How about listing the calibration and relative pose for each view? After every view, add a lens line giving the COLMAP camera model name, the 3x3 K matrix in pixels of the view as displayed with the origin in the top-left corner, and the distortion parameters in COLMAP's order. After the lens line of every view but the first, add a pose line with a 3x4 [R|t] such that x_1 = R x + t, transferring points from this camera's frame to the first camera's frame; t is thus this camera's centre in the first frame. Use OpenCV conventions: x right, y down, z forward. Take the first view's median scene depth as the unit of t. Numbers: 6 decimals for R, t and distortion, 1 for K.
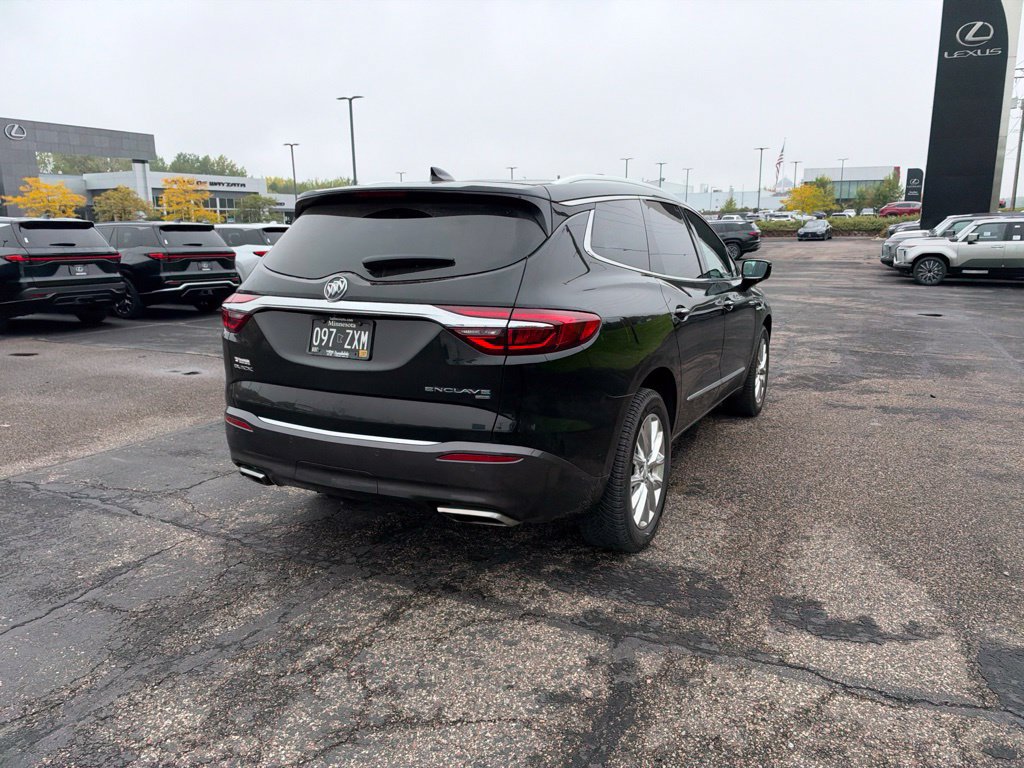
lens RADIAL K [[735.8, 0, 512.0], [0, 735.8, 384.0], [0, 0, 1]] dist [0.031899, -0.059034]
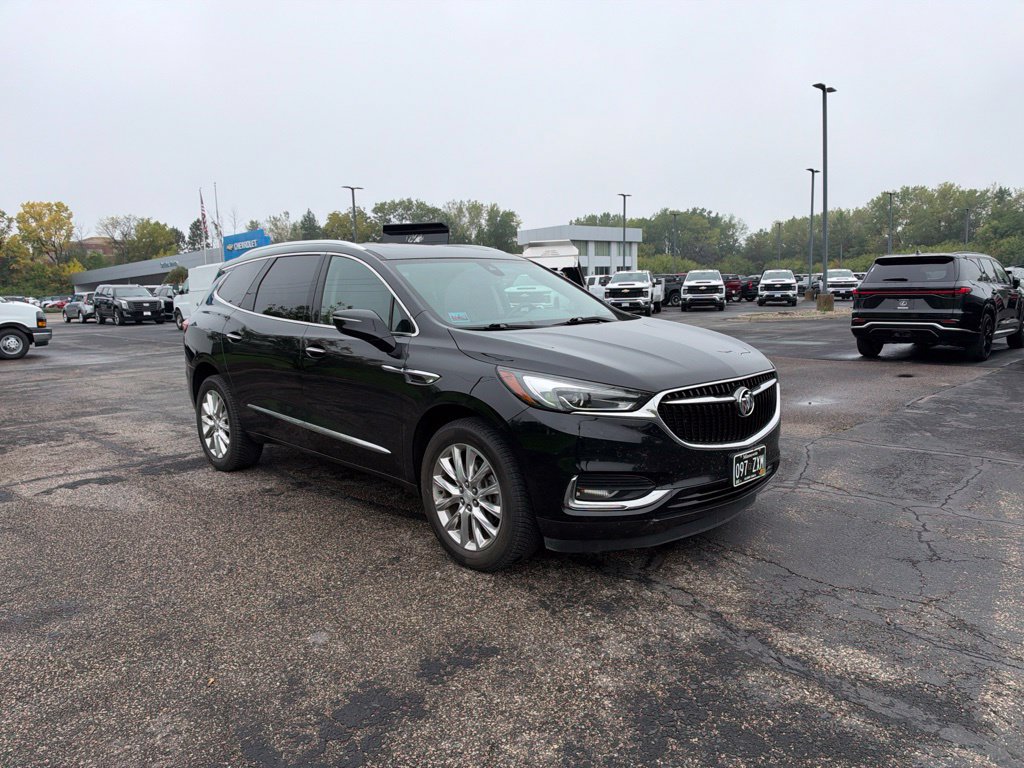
lens RADIAL K [[731.7, 0, 513.3], [0, 731.7, 373.9], [0, 0, 1]] dist [0.027556, -0.056836]
pose [[-0.314892, 0.121279, -0.941347, 1.541649], [-0.157639, 0.971344, 0.177876, -0.401557], [0.935945, 0.204405, -0.286750, 2.097428]]
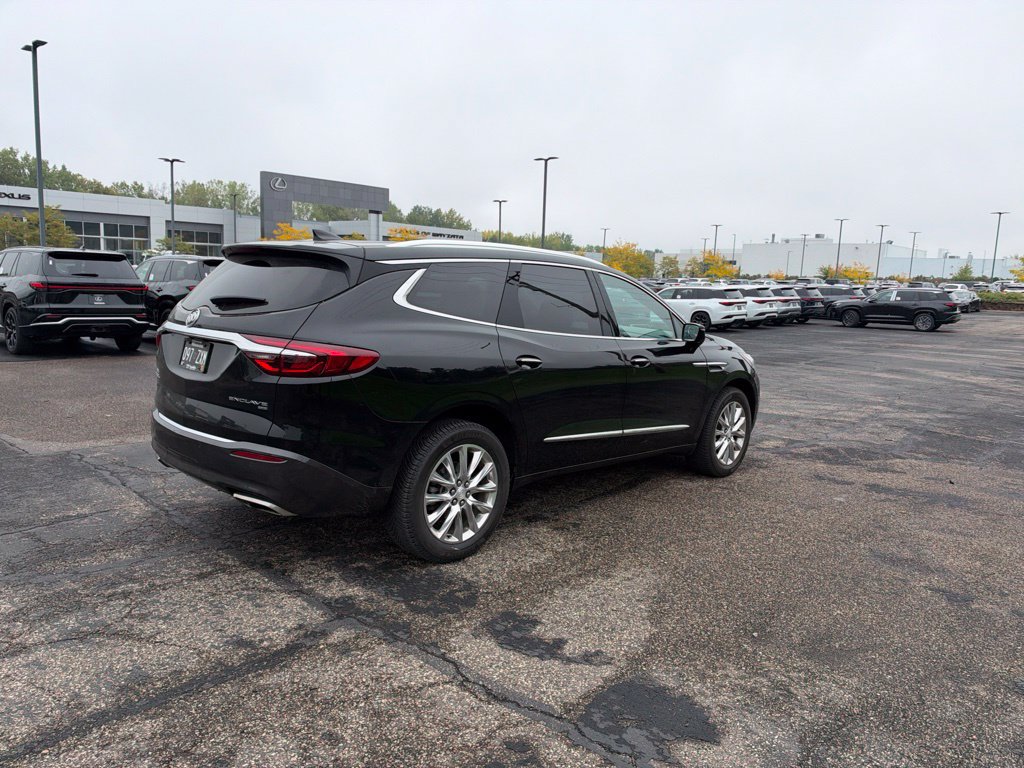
lens RADIAL K [[732.3, 0, 512.0], [0, 732.3, 384.0], [0, 0, 1]] dist [0.032137, -0.055598]
pose [[0.959734, 0.083228, -0.268299, 0.553302], [-0.101726, 0.993248, -0.055772, 0.003232], [0.261845, 0.080819, 0.961720, -0.090563]]
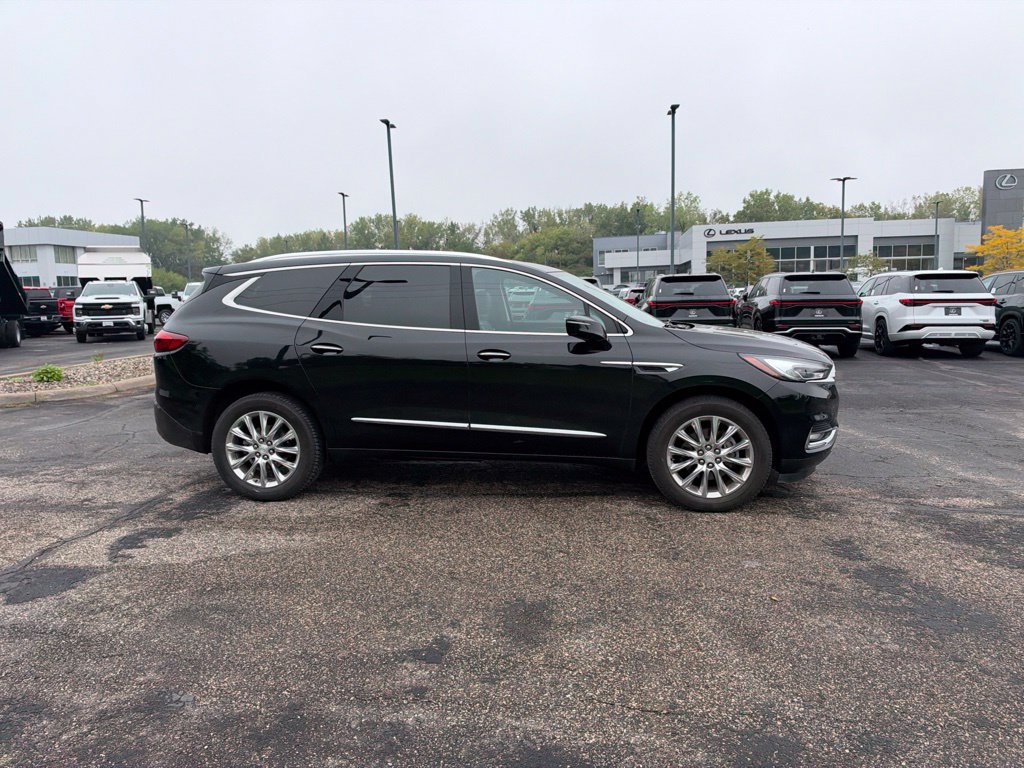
lens RADIAL K [[727.7, 0, 514.1], [0, 727.7, 380.5], [0, 0, 1]] dist [0.033515, -0.062353]
pose [[0.344836, 0.109314, -0.932276, 1.722490], [-0.167943, 0.984355, 0.053300, -0.182784], [0.923517, 0.138189, 0.357800, 0.922699]]
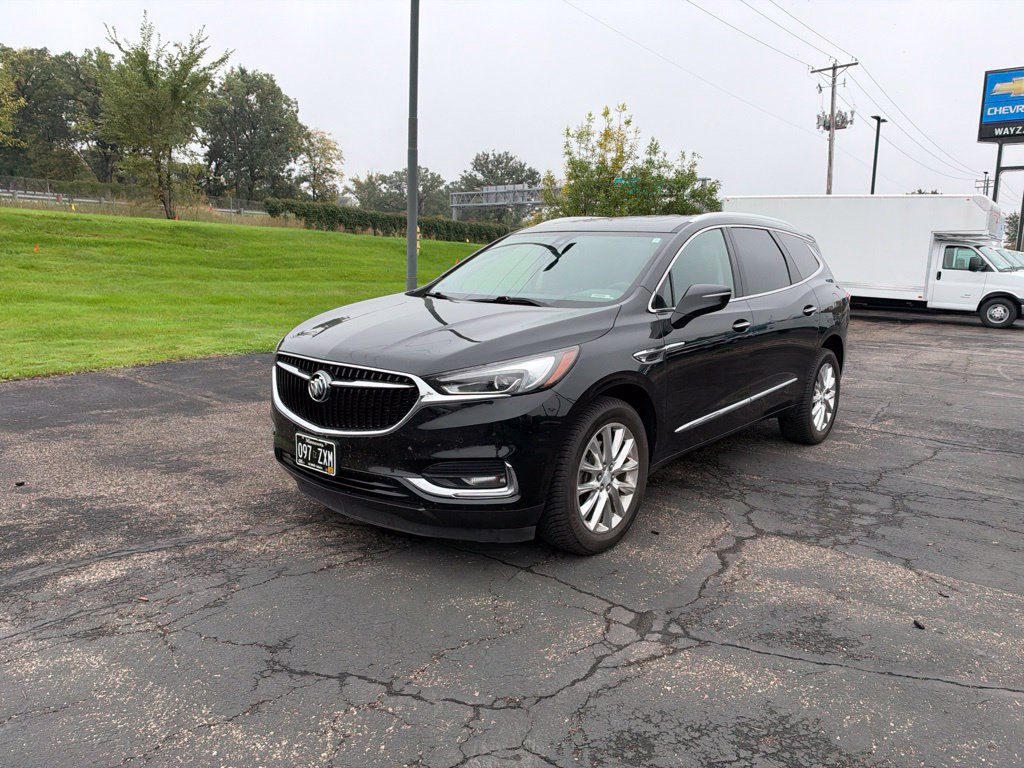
lens RADIAL K [[740.0, 0, 526.5], [0, 740.0, 370.2], [0, 0, 1]] dist [0.005549, -0.025137]
pose [[-0.978196, -0.052590, 0.200915, 0.021995], [0.018024, 0.942261, 0.334395, -0.571024], [-0.206900, 0.330725, -0.920768, 2.943054]]
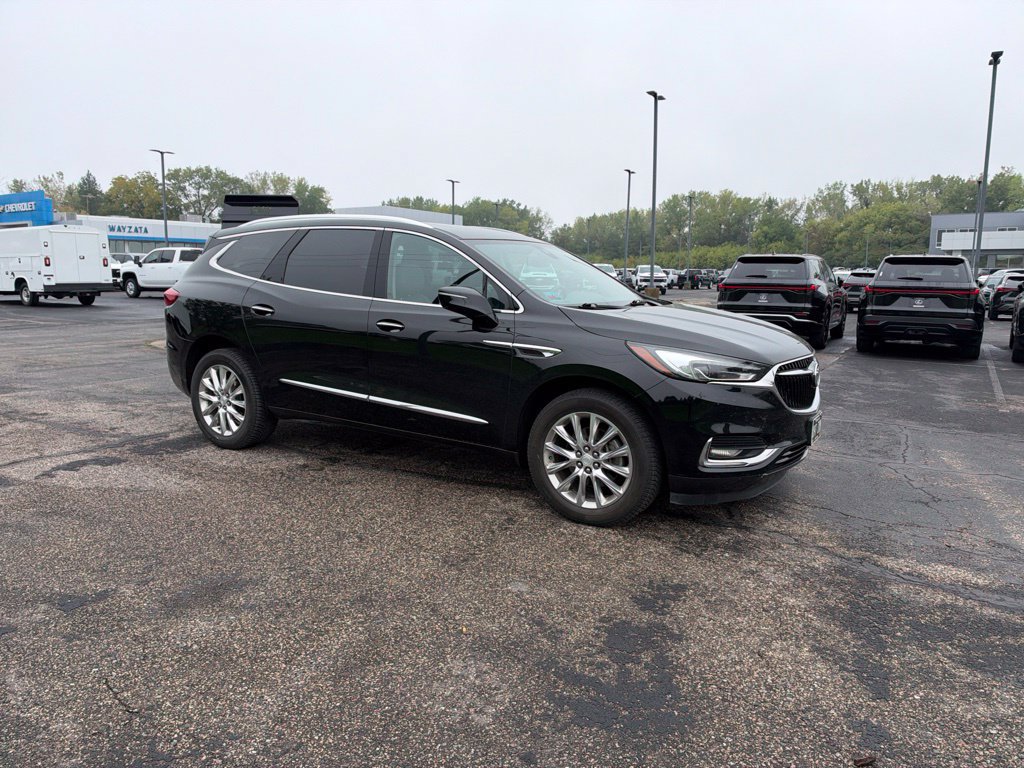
lens RADIAL K [[728.6, 0, 512.0], [0, 728.6, 384.0], [0, 0, 1]] dist [0.034674, -0.064943]
pose [[-0.066271, 0.153061, -0.985992, 1.719049], [-0.208281, 0.964274, 0.163689, -0.311973], [0.975821, 0.216211, -0.032024, 1.662812]]
